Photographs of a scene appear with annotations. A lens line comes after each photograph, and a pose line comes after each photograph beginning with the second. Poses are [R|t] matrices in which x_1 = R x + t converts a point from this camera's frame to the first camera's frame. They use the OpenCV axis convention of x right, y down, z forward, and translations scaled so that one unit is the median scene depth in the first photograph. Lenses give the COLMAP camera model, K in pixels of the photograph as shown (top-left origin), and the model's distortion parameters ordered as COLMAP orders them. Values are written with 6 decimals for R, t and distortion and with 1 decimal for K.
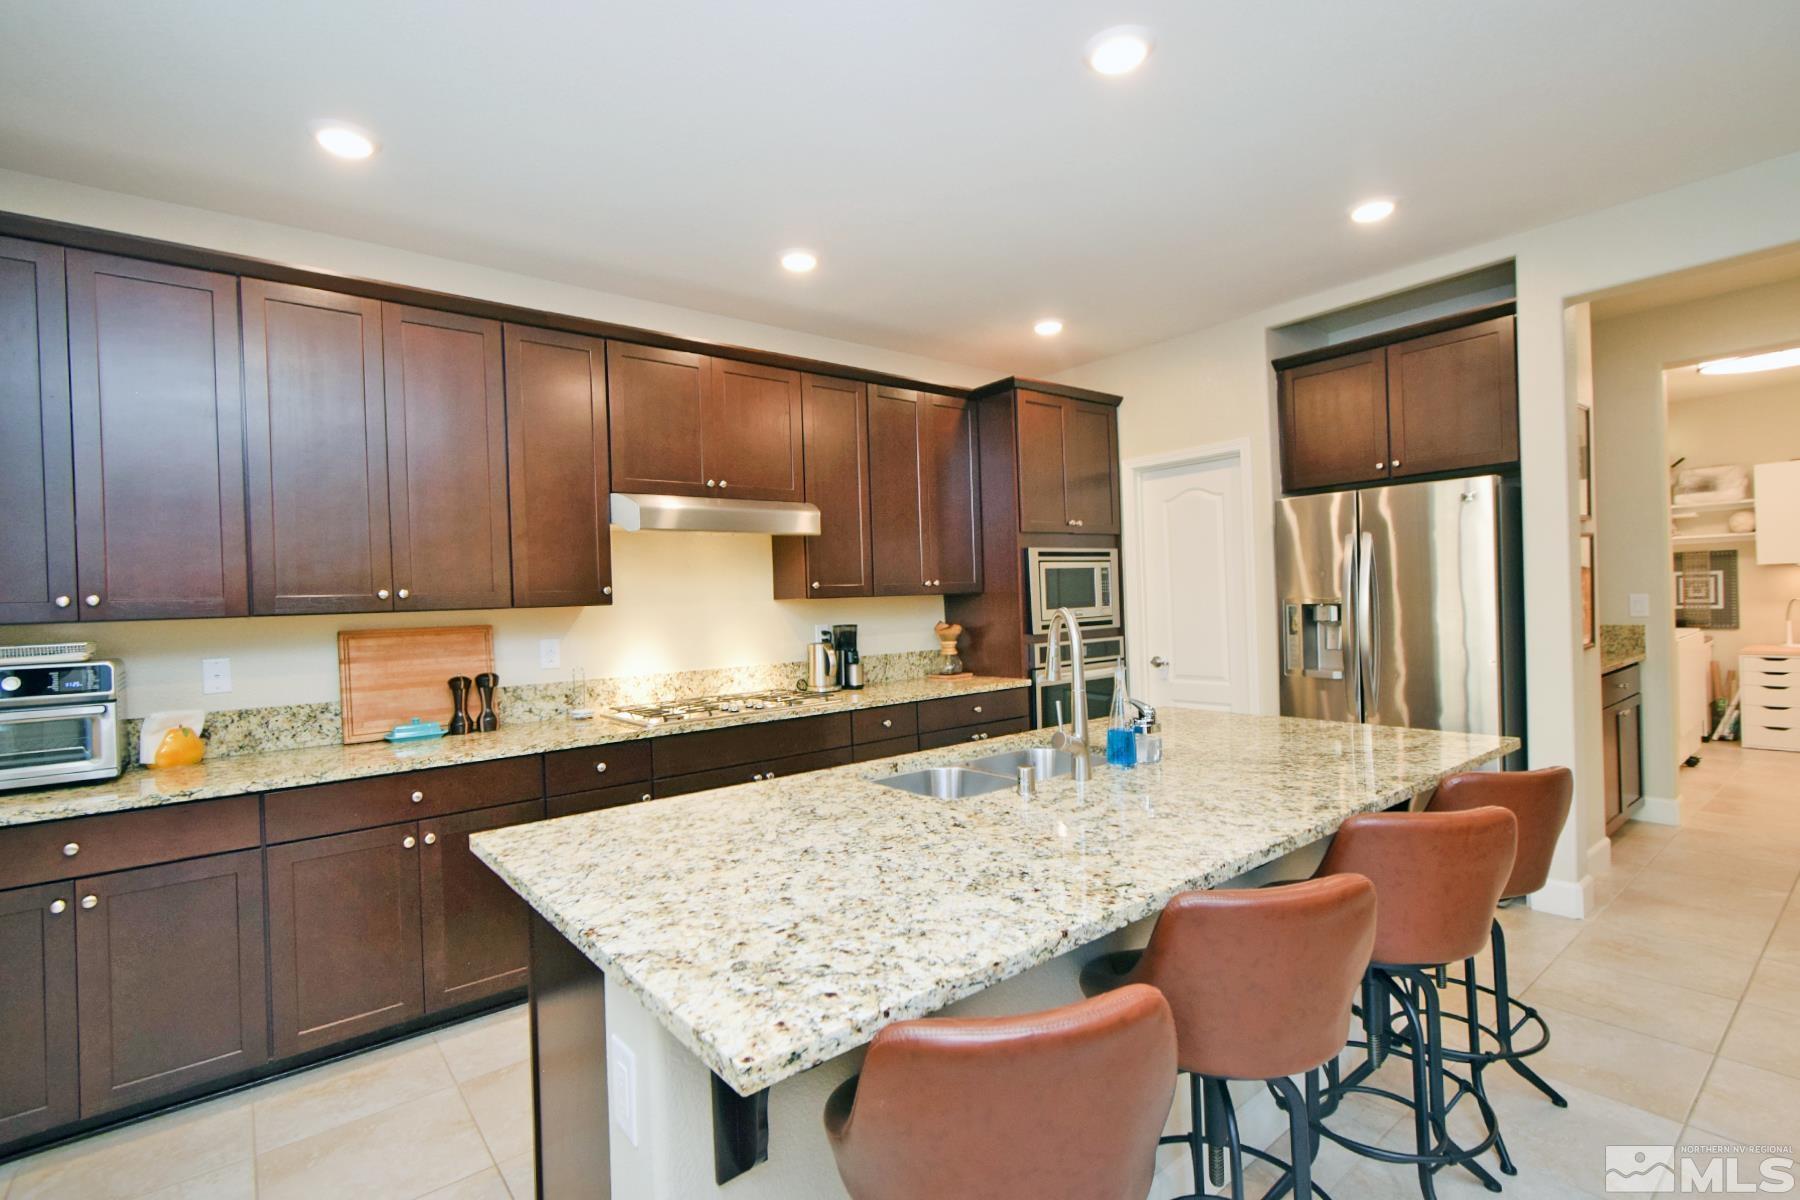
lens RADIAL K [[837.4, 0, 900.0], [0, 837.4, 600.0], [0, 0, 1]] dist [0.008666, -0.000124]
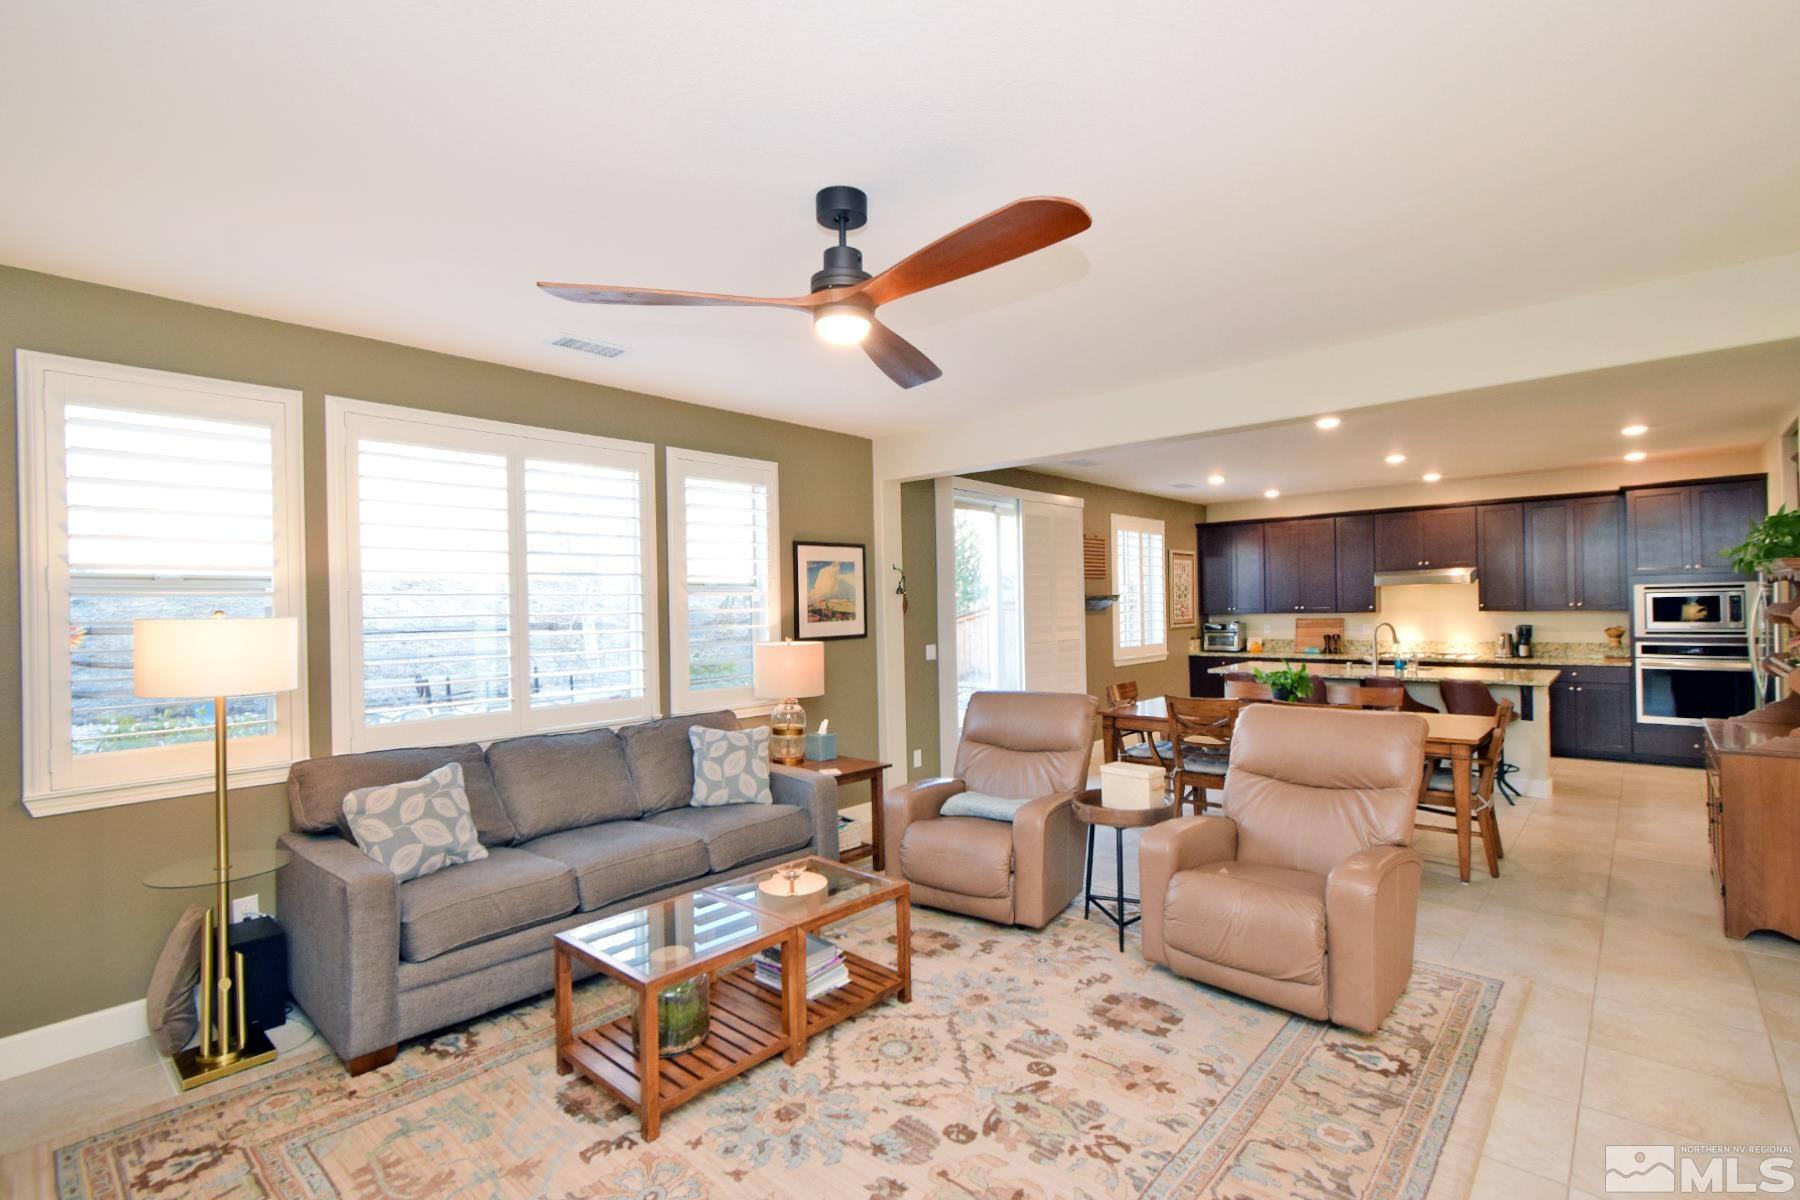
lens RADIAL K [[837.4, 0, 900.0], [0, 837.4, 600.0], [0, 0, 1]] dist [0.008666, -0.000124]
pose [[0.157644, 0.023386, -0.987219, 2.977380], [0.011715, 0.999605, 0.025550, -0.174115], [0.987427, -0.015593, 0.157308, -1.346478]]
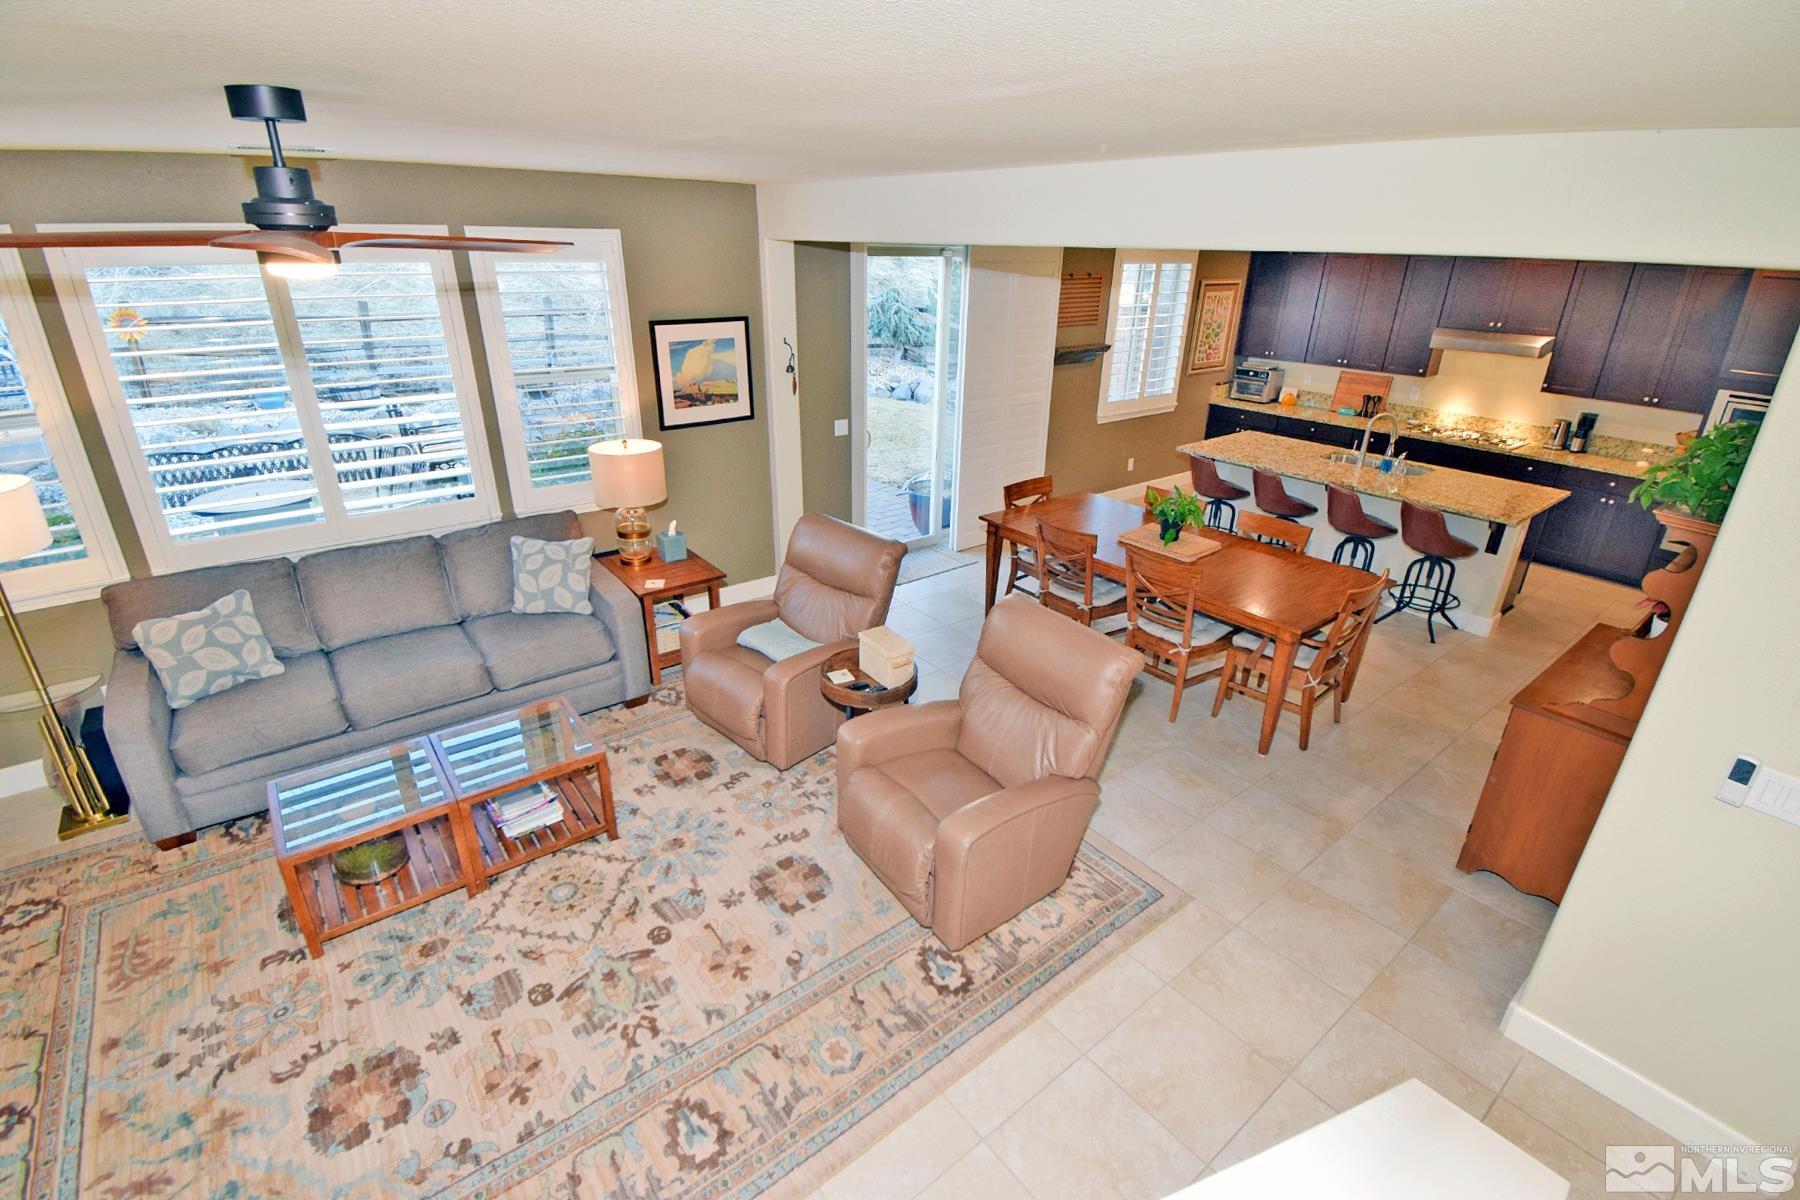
lens RADIAL K [[826.2, 0, 906.4], [0, 826.2, 600.2], [0, 0, 1]] dist [0.020051, -0.026456]
pose [[-0.008621, 0.429682, -0.902939, 2.848302], [-0.021314, 0.902689, 0.429766, -0.558397], [0.999736, 0.022951, 0.001376, -0.606578]]
